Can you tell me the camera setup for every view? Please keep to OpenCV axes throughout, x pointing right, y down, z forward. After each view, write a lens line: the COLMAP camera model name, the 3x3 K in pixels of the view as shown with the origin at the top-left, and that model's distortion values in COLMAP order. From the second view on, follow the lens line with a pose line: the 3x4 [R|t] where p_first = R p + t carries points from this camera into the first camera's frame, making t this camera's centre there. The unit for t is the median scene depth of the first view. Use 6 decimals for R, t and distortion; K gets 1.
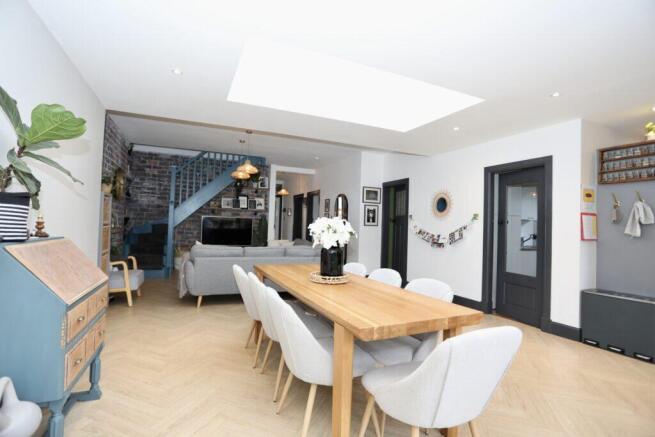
lens RADIAL K [[319.6, 0, 327.5], [0, 319.6, 218.5], [0, 0, 1]] dist [-0.074109, 0.031893]
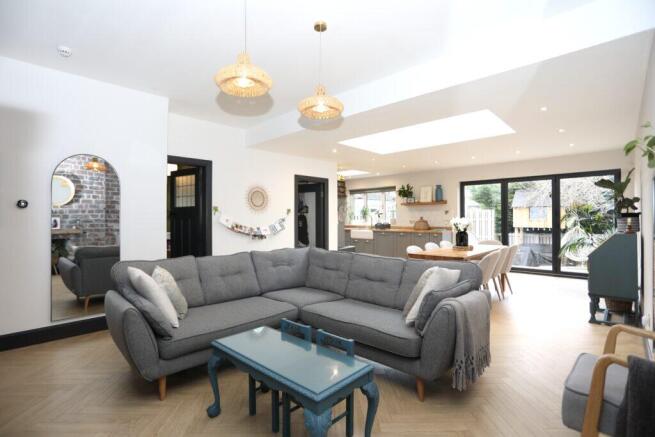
lens RADIAL K [[319.6, 0, 327.5], [0, 319.6, 218.5], [0, 0, 1]] dist [-0.074109, 0.031893]
pose [[-0.376426, -0.025336, 0.926100, -1.138381], [-0.025683, 0.999527, 0.016905, -0.003478], [-0.926091, -0.017421, -0.376898, 1.892299]]
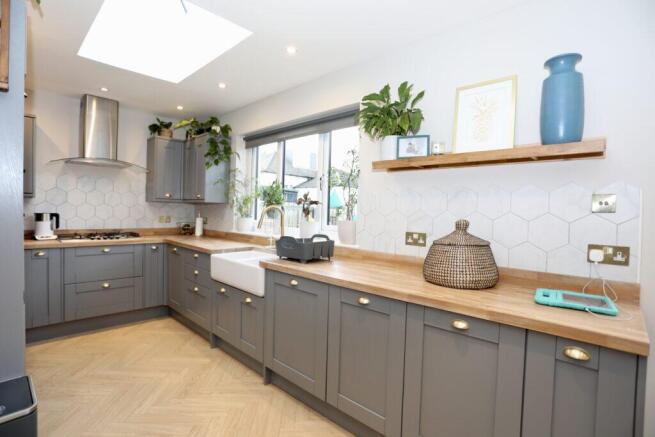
lens RADIAL K [[319.6, 0, 327.5], [0, 319.6, 218.5], [0, 0, 1]] dist [-0.074109, 0.031893]
pose [[-0.381339, -0.059861, 0.922495, 0.492064], [-0.061292, 0.997343, 0.039381, -0.004047], [-0.922401, -0.041524, -0.383994, 0.678474]]
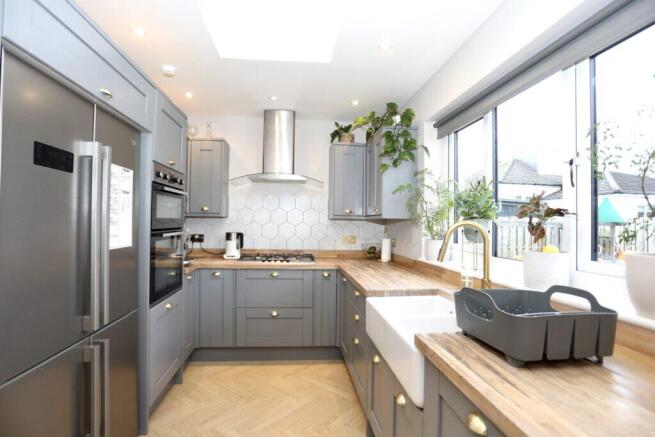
lens RADIAL K [[319.6, 0, 327.5], [0, 319.6, 218.5], [0, 0, 1]] dist [-0.074109, 0.031893]
pose [[0.312413, -0.005774, 0.949929, 0.839510], [-0.032852, 0.999318, 0.016878, -0.000078], [-0.949378, -0.036480, 0.312010, 0.533831]]
